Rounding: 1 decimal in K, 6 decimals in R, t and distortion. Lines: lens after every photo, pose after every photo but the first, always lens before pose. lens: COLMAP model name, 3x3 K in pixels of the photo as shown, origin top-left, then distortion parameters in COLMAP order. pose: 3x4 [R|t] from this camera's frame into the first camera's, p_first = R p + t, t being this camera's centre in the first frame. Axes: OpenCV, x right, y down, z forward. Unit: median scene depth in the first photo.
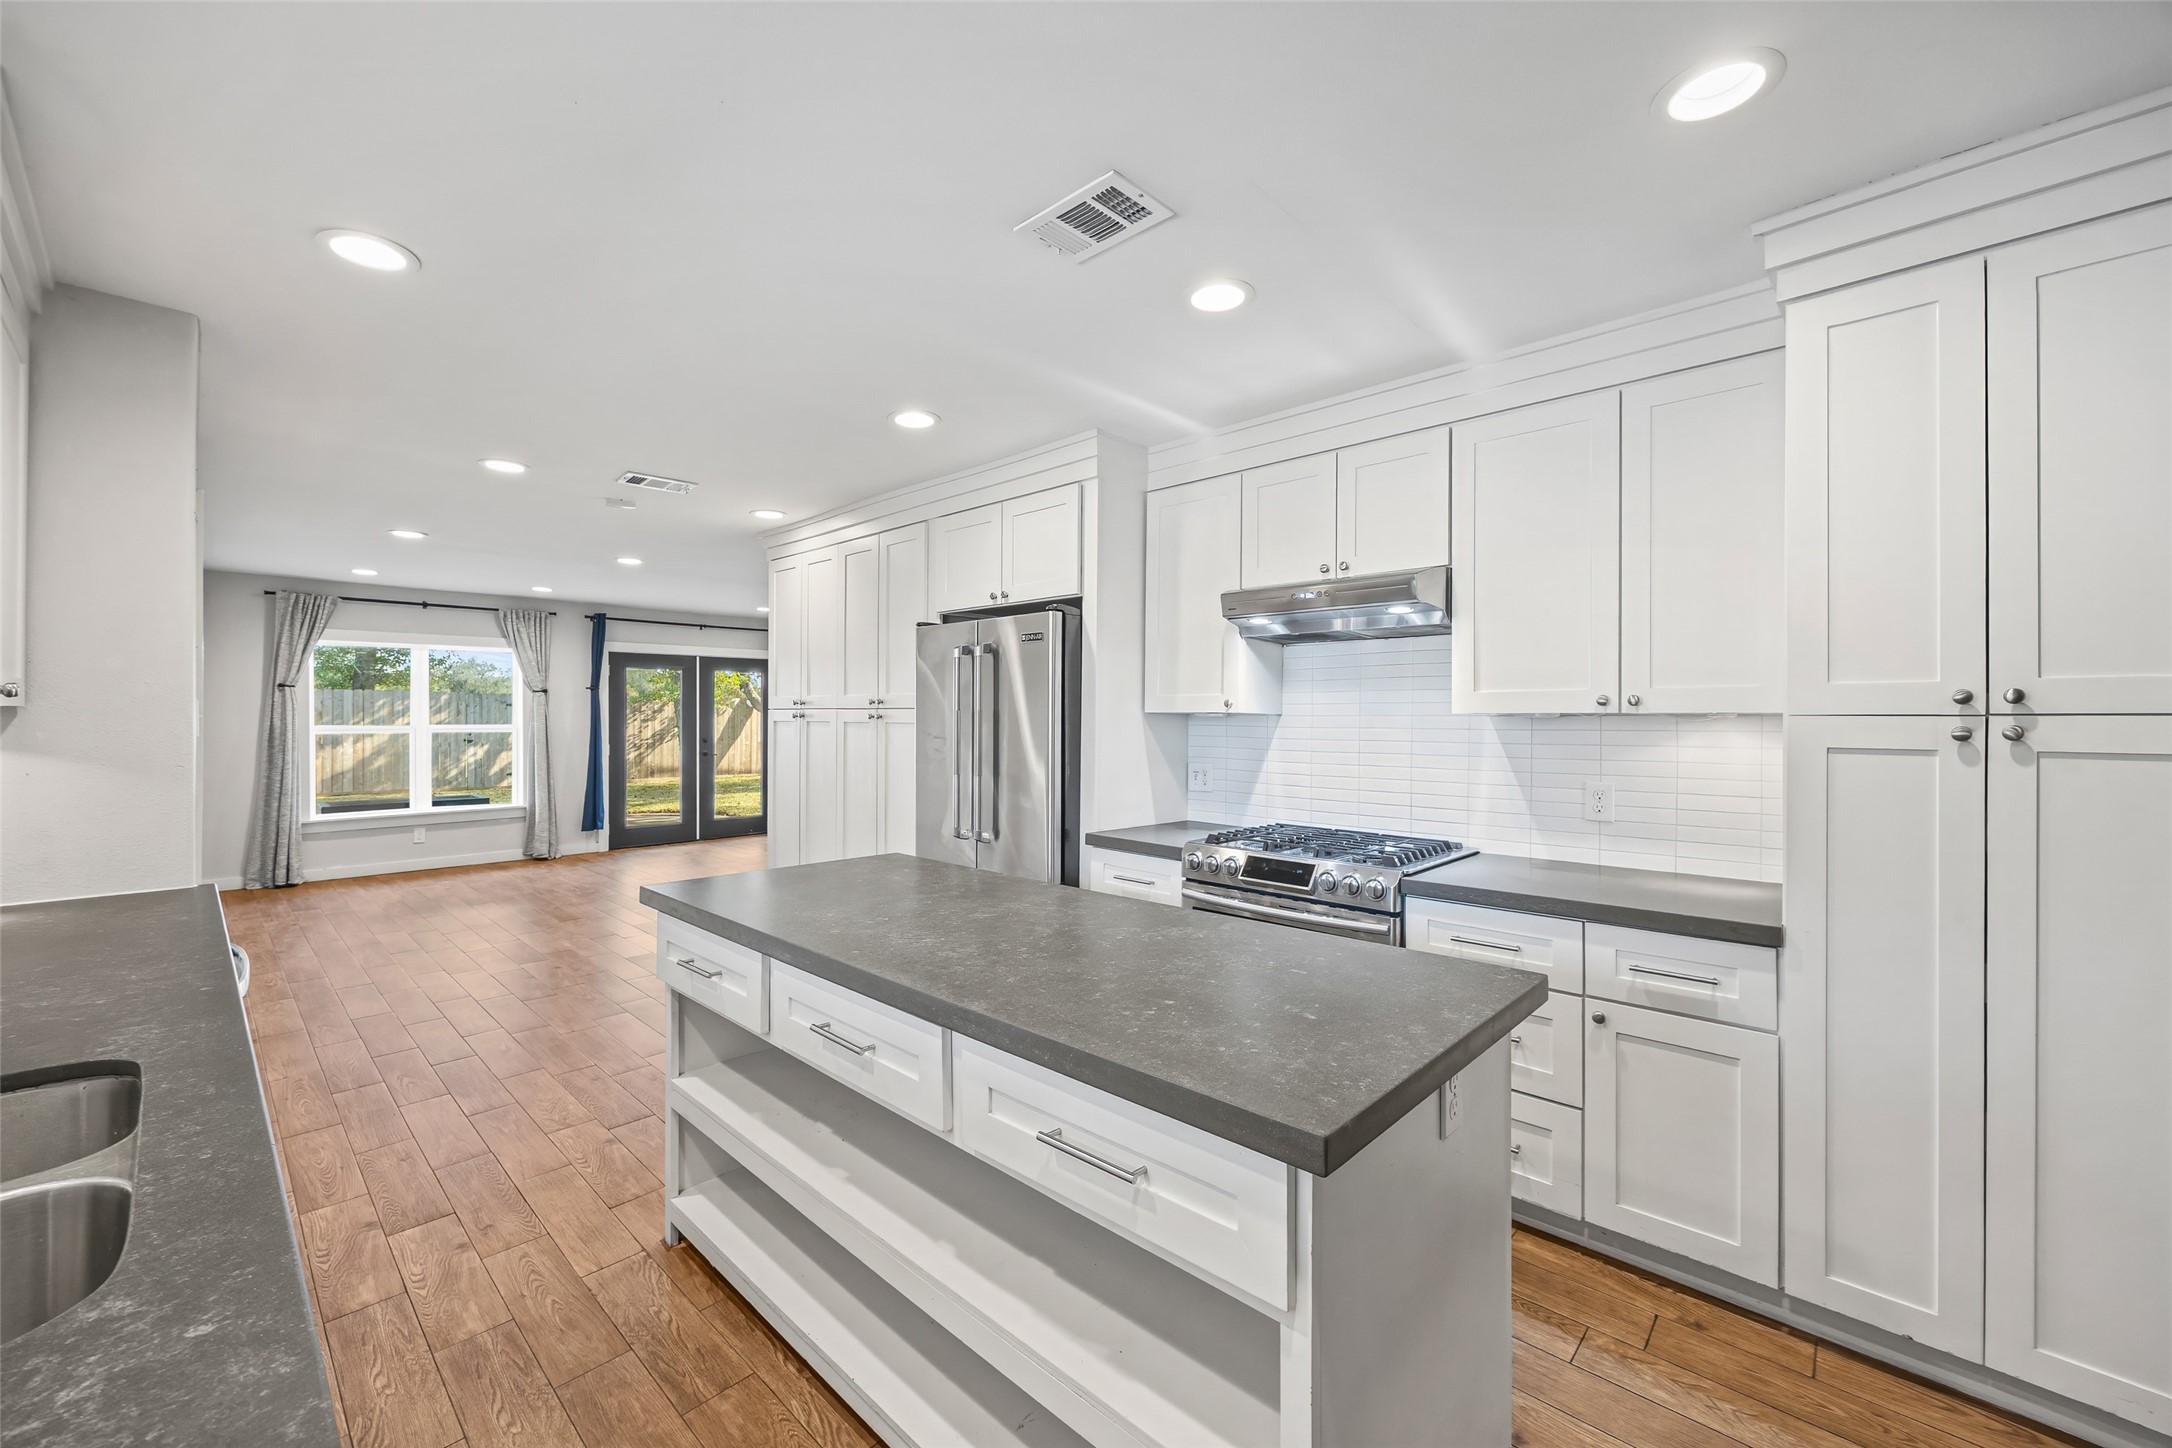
lens RADIAL K [[839.7, 0, 1087.8], [0, 839.7, 727.0], [0, 0, 1]] dist [-0.008326, 0.002228]
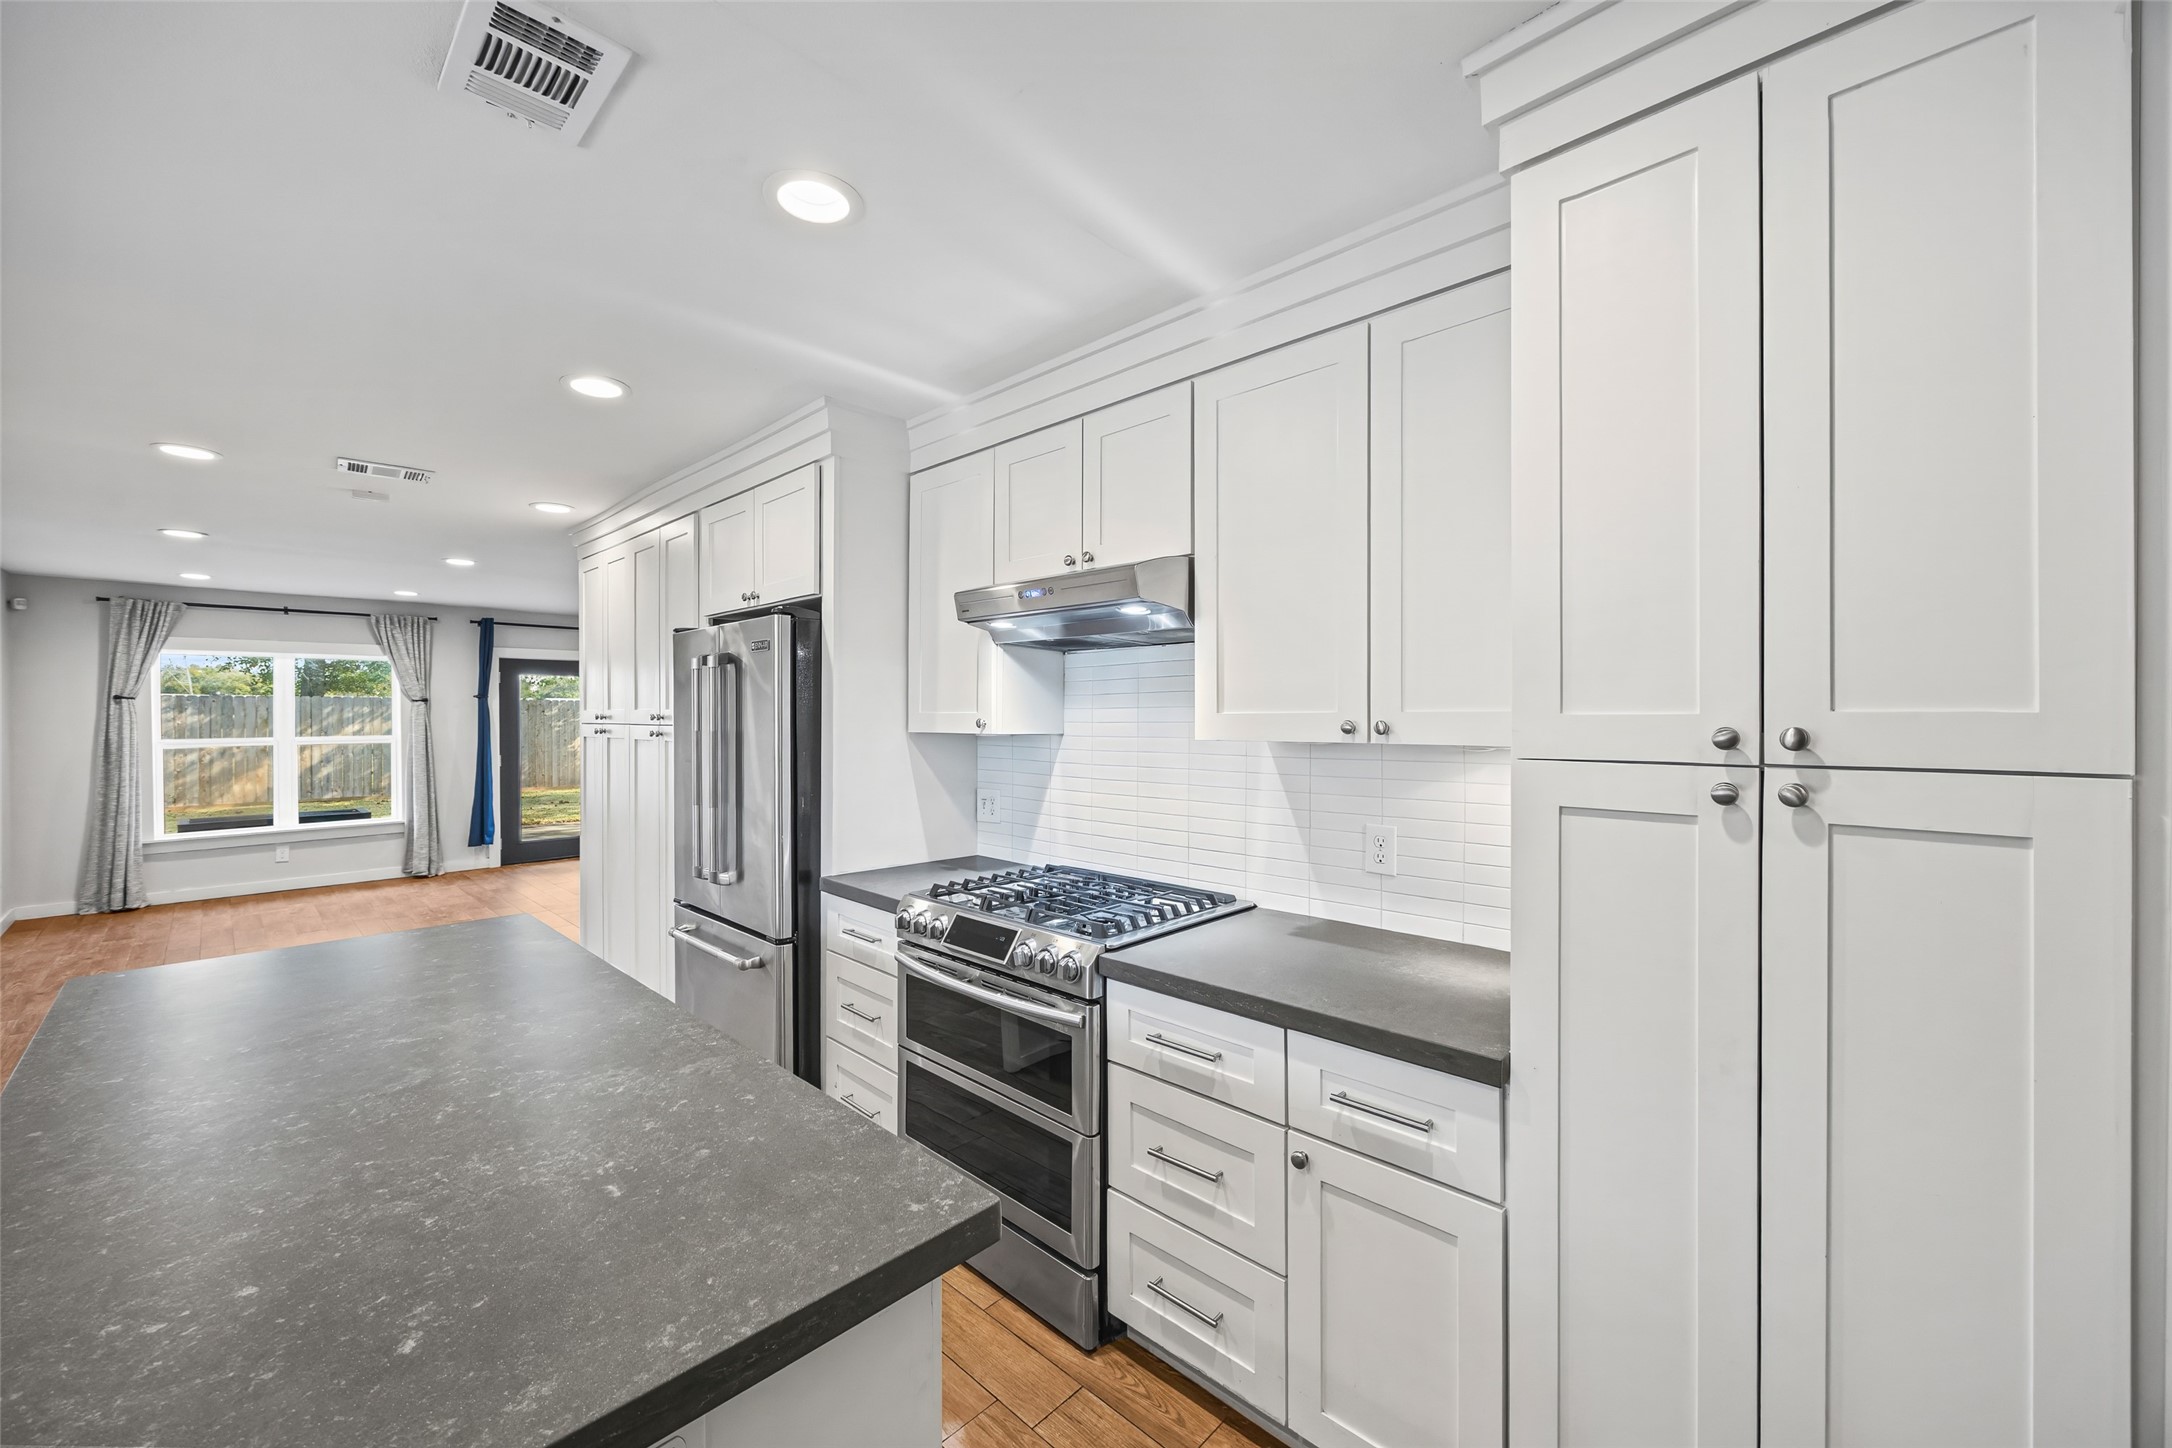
lens RADIAL K [[839.7, 0, 1078.7], [0, 839.7, 729.9], [0, 0, 1]] dist [-0.008326, 0.002228]
pose [[0.999931, -0.007447, -0.009094, 0.247715], [0.007509, 0.999949, 0.006792, -0.023772], [0.009043, -0.006860, 0.999936, 0.150962]]
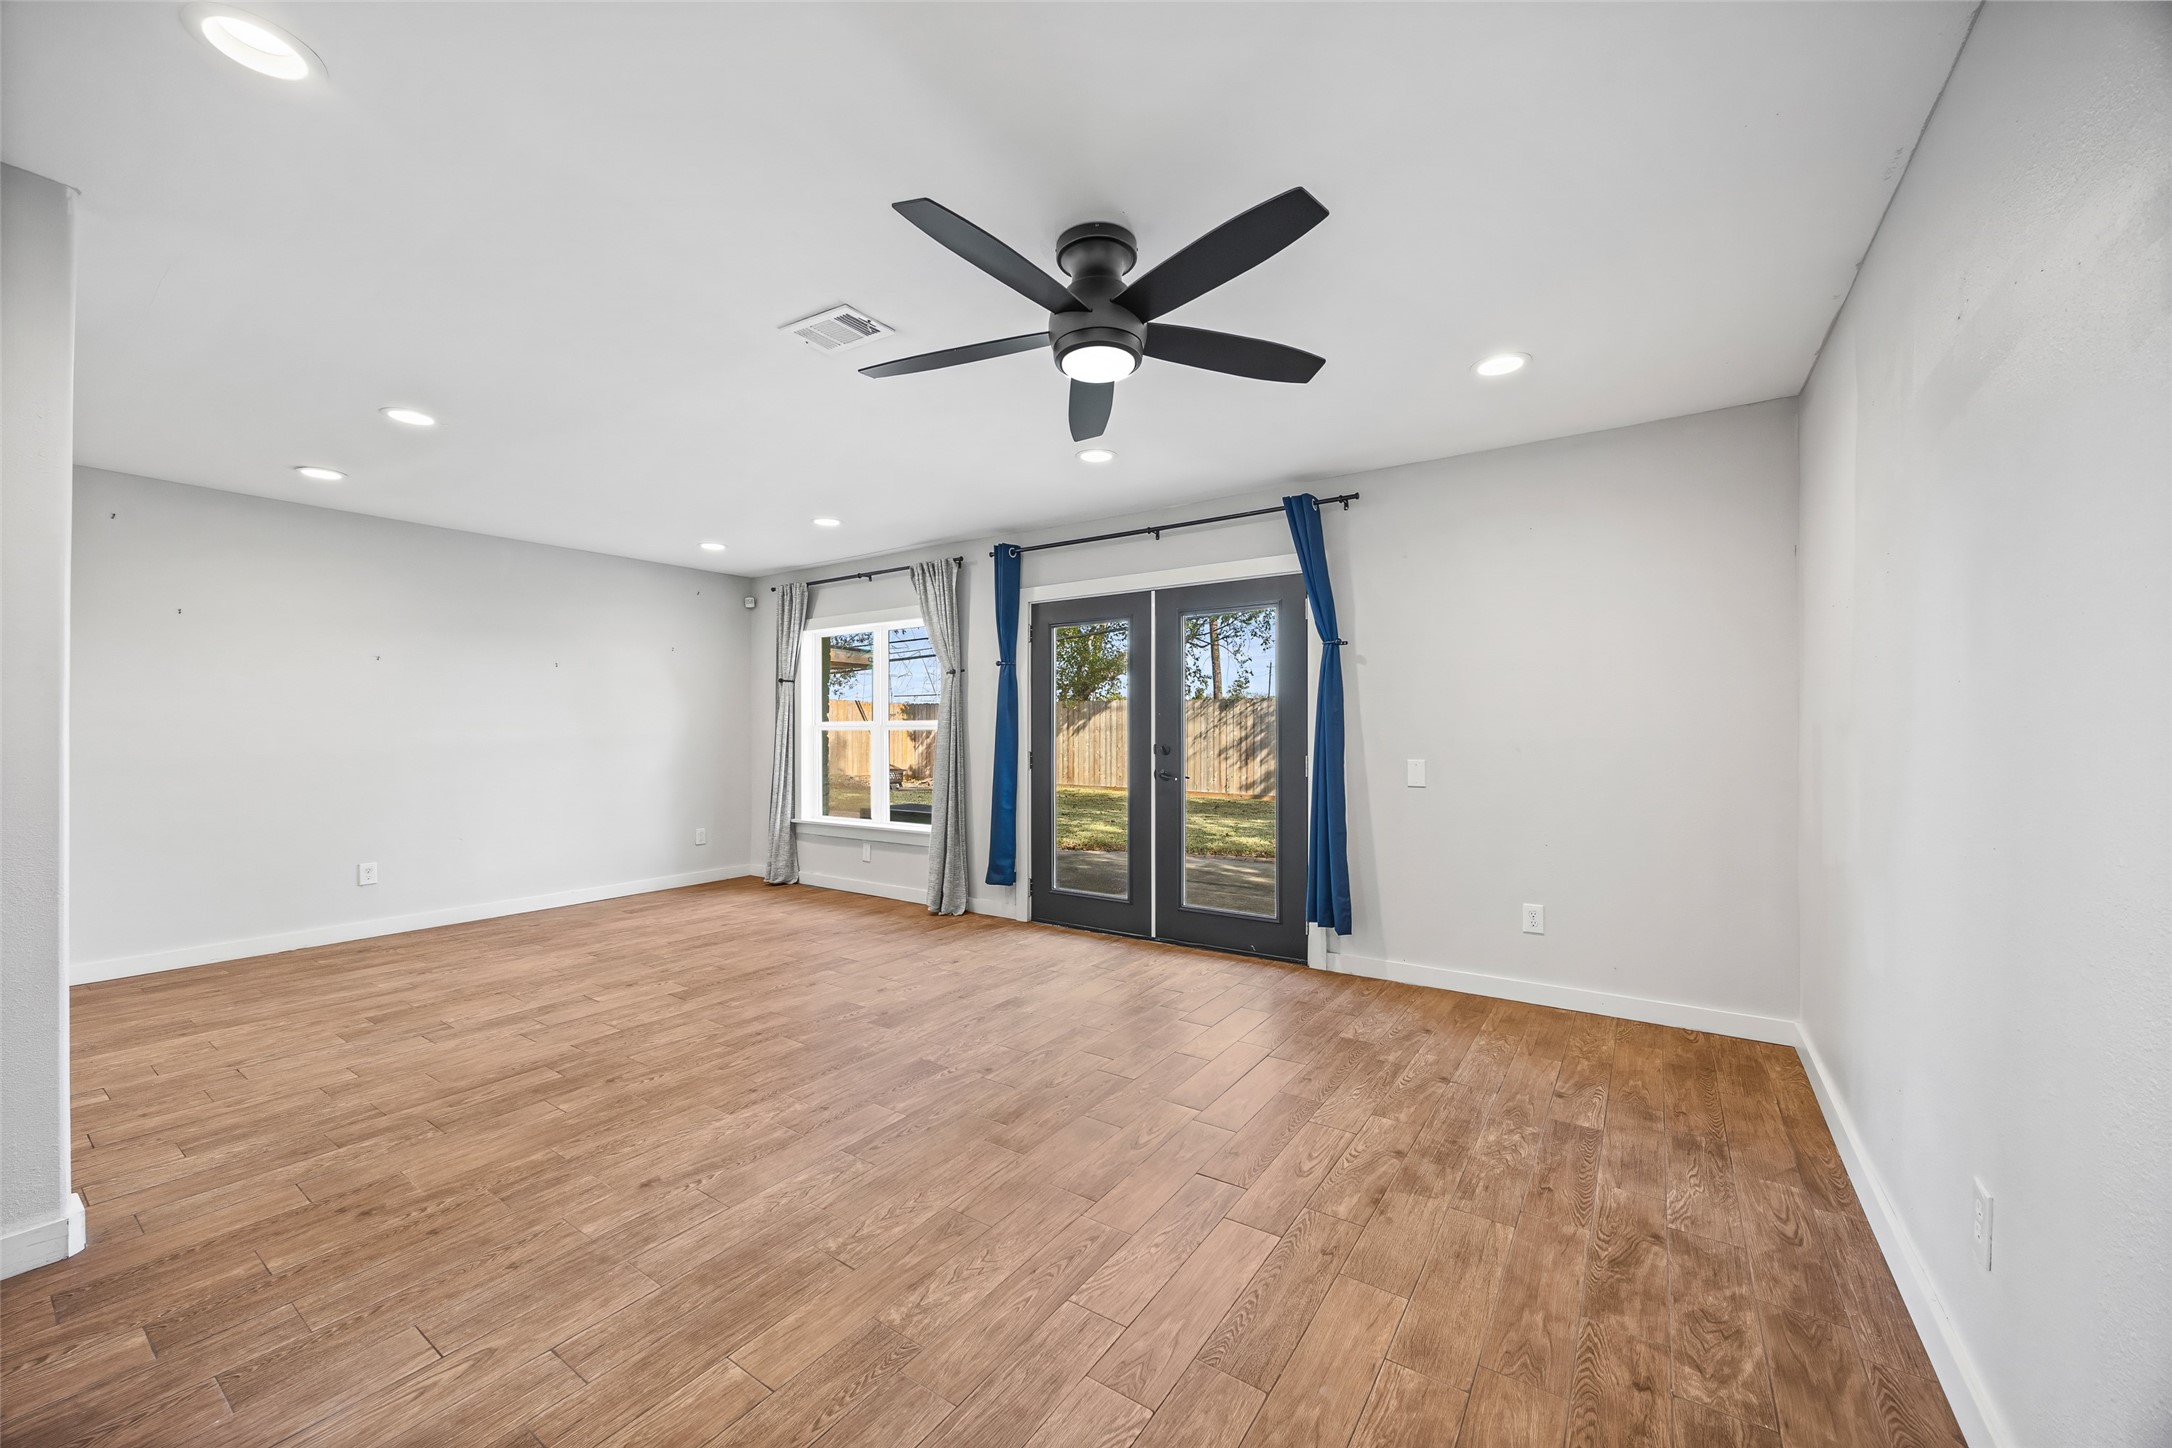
lens RADIAL K [[839.7, 0, 1080.4], [0, 839.7, 730.1], [0, 0, 1]] dist [-0.008326, 0.002228]
pose [[0.146229, 0.003475, -0.989245, 0.143276], [-0.008751, 0.999959, 0.002219, 0.007731], [0.989212, 0.008333, 0.146254, 2.473675]]
